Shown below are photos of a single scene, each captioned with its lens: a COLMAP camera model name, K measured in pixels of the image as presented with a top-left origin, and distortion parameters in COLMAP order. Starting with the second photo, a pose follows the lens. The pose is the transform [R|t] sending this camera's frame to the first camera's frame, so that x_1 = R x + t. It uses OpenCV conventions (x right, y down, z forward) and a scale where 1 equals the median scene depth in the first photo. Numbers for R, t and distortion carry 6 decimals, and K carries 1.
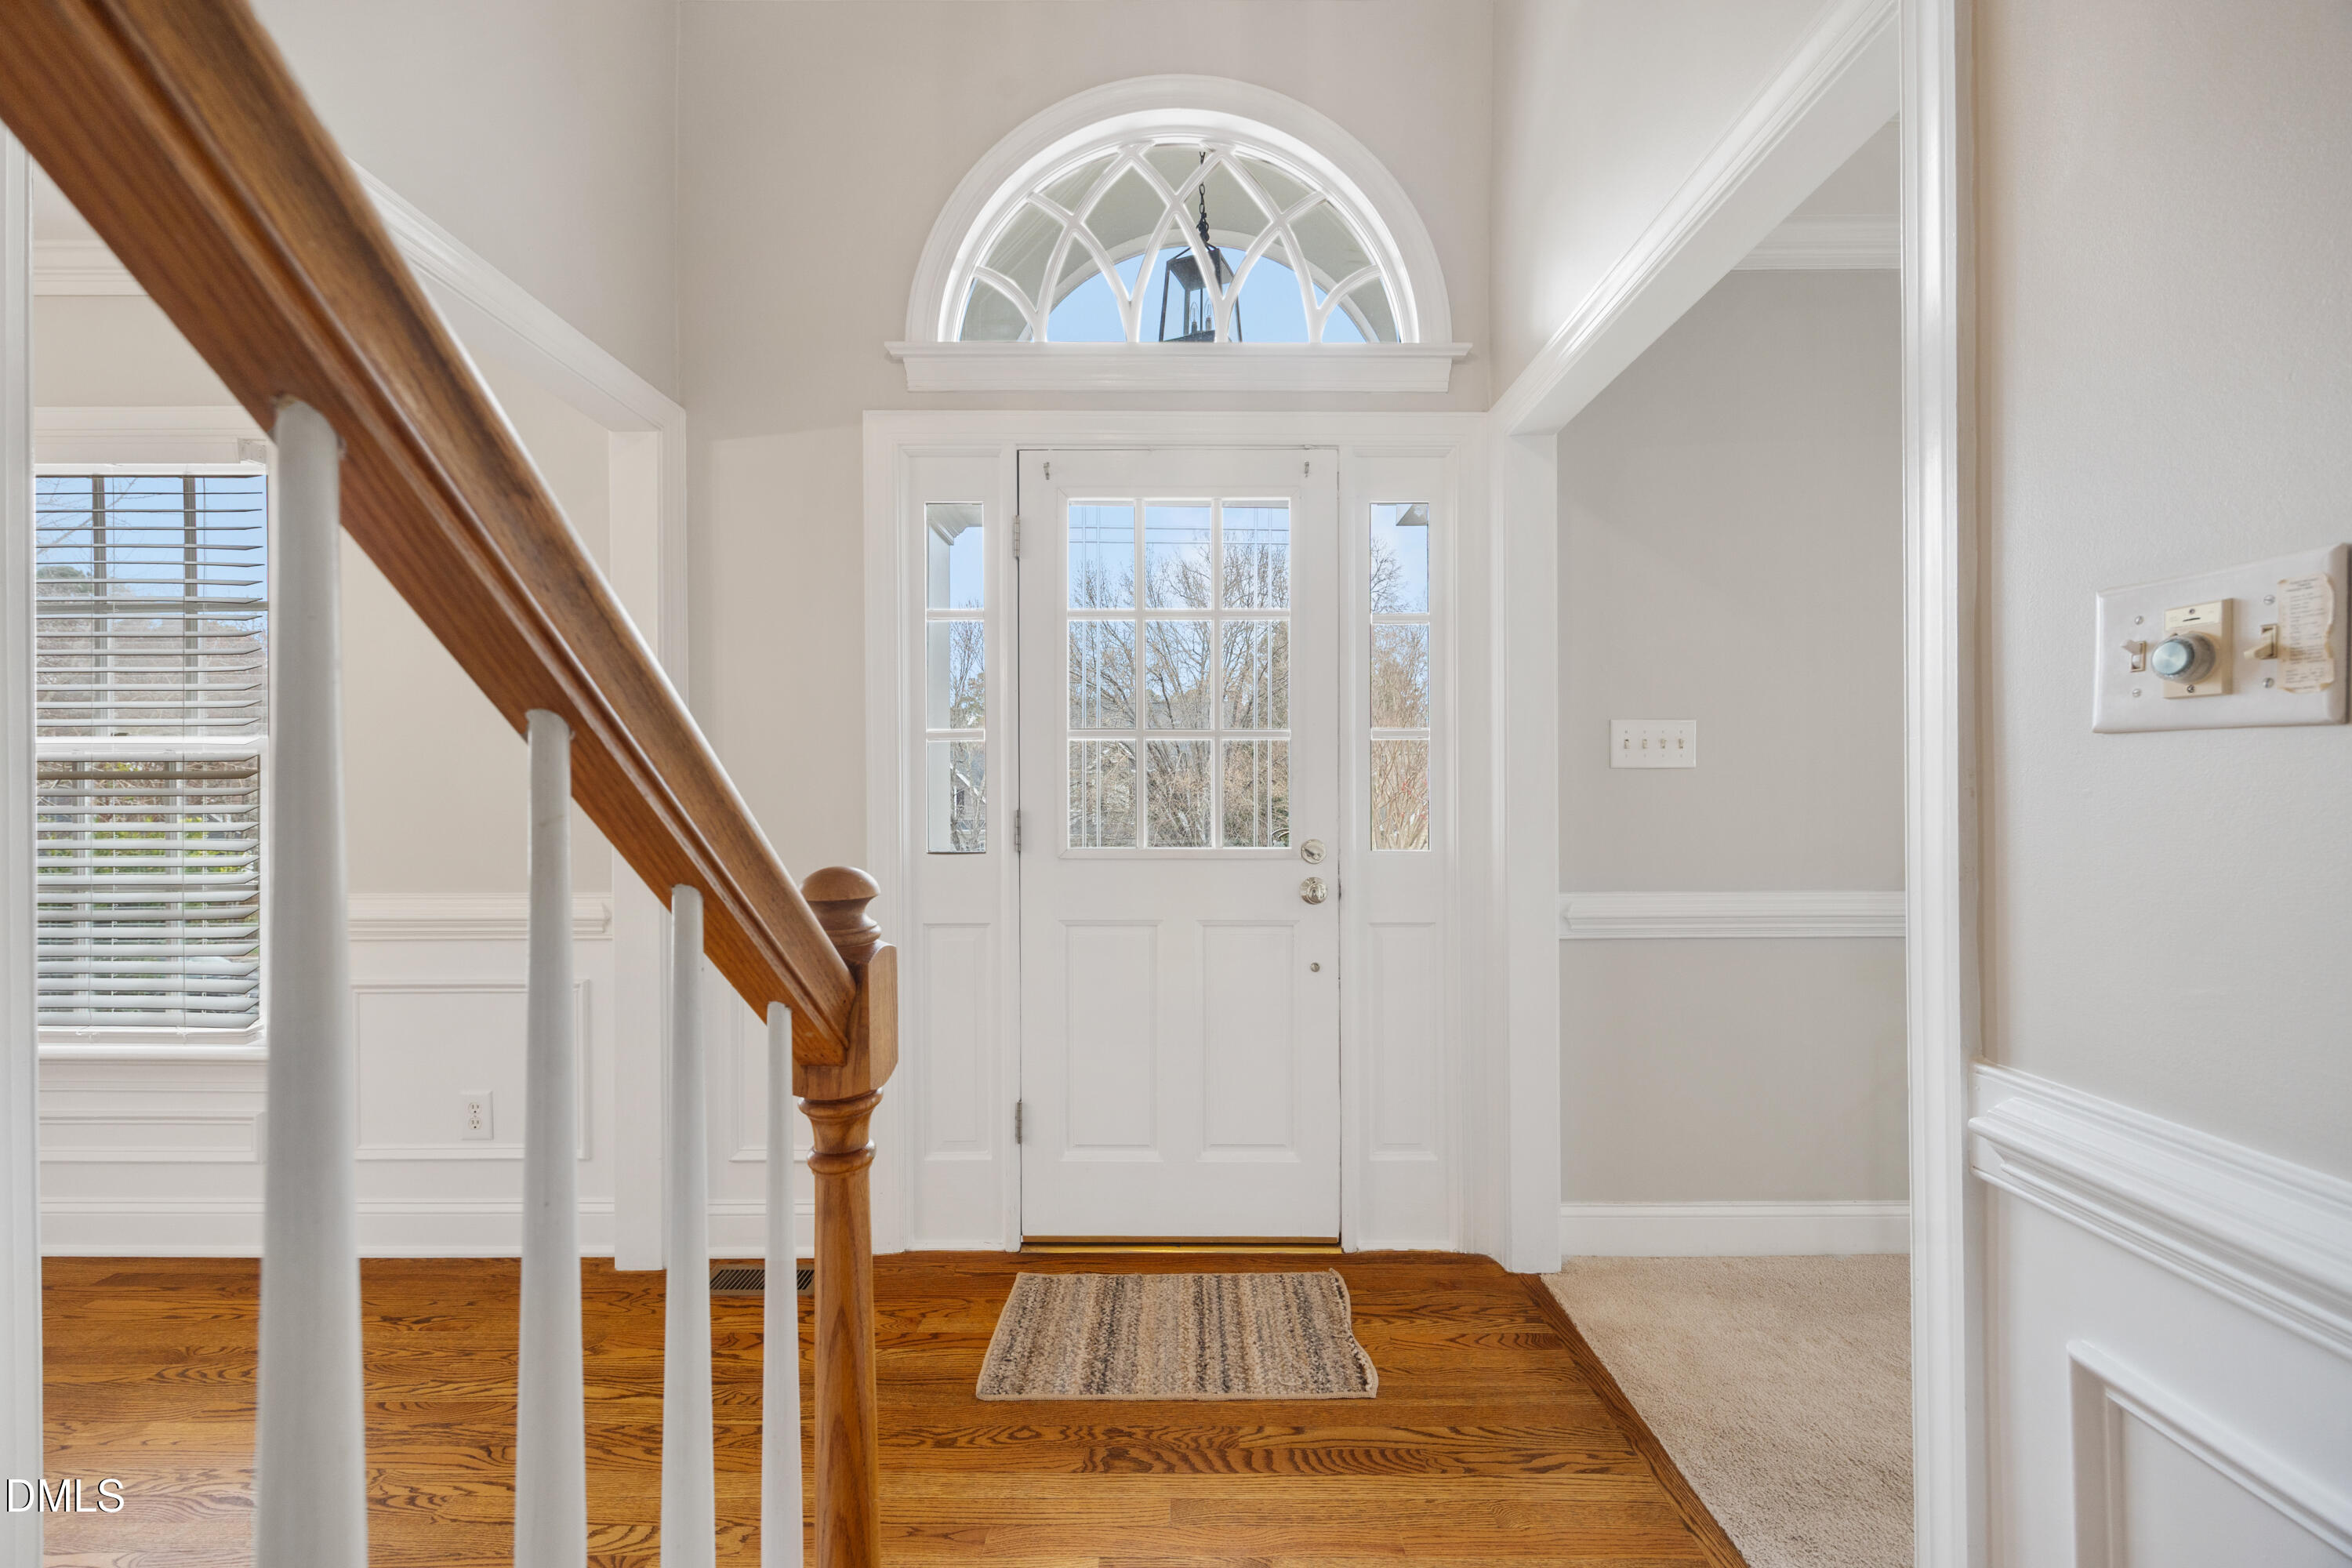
lens RADIAL K [[1221.9, 0, 1173.7], [0, 1221.9, 784.9], [0, 0, 1]] dist [0.000106, 0.000170]
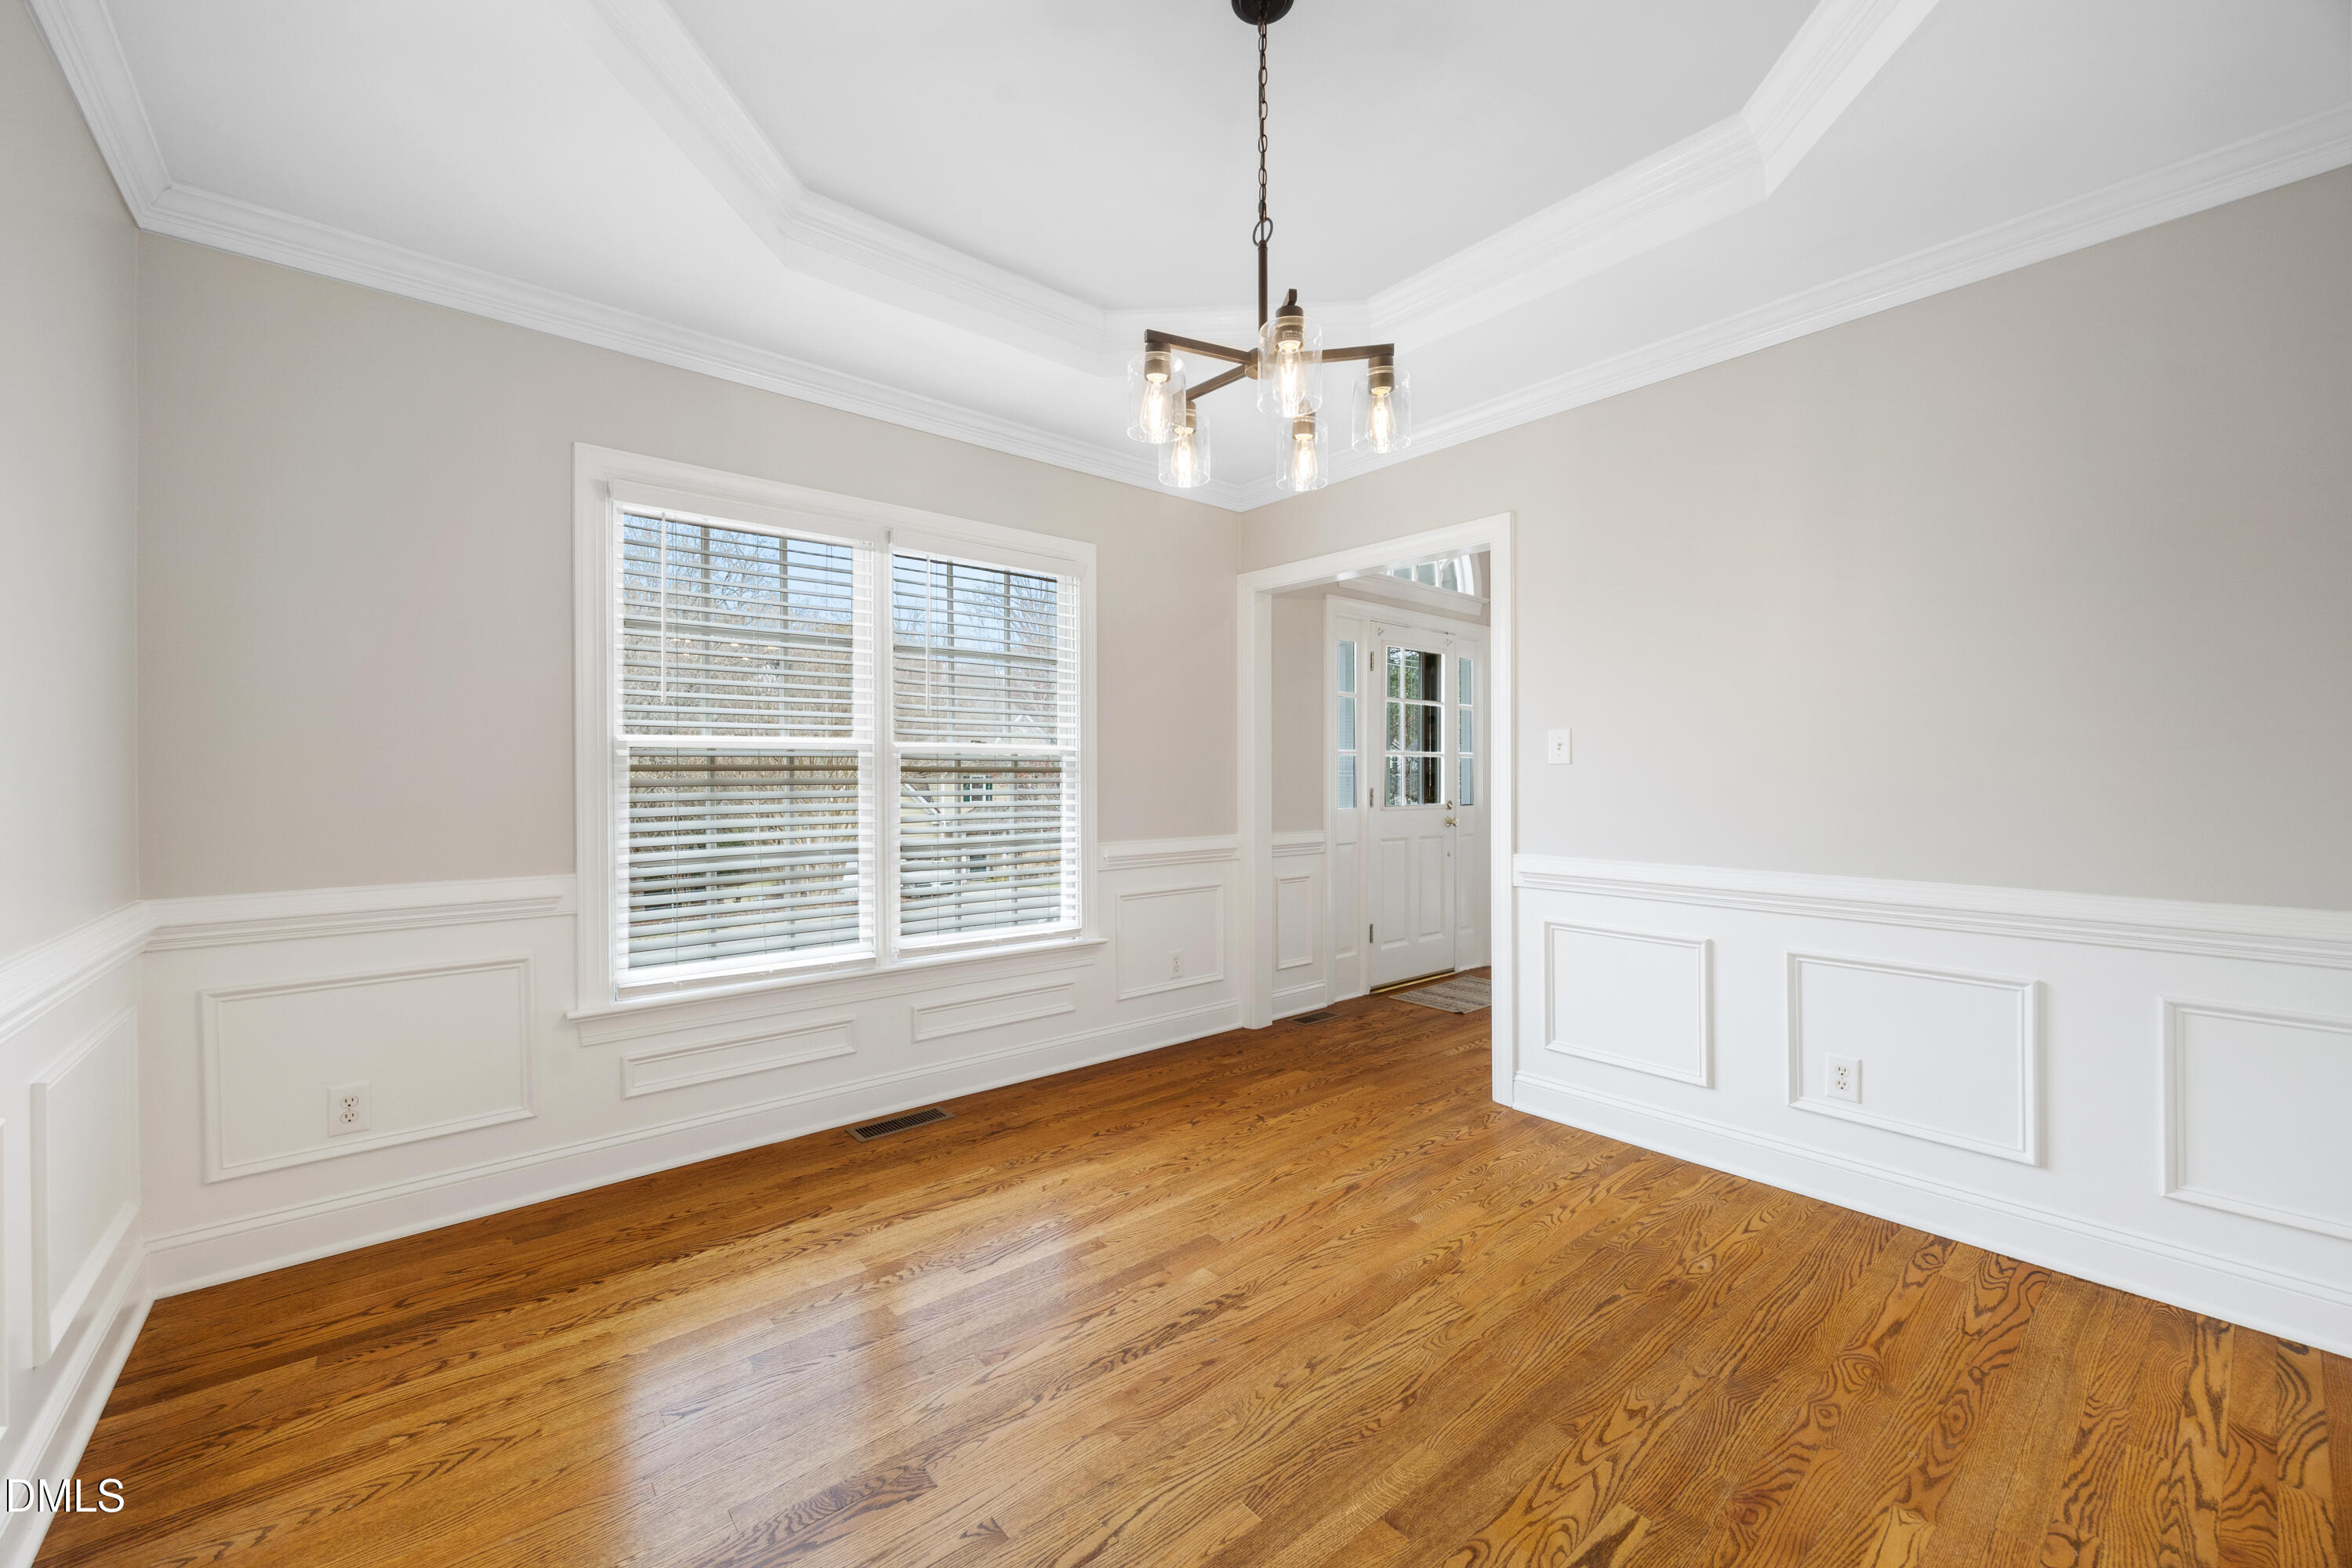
lens RADIAL K [[916.2, 0, 1182.4], [0, 916.2, 781.9], [0, 0, 1]] dist [0.001621, 0.000113]
pose [[0.759543, -0.001002, 0.650456, -1.384365], [0.000018, 0.999999, 0.001520, 0.006088], [-0.650457, -0.001143, 0.759543, -0.009835]]
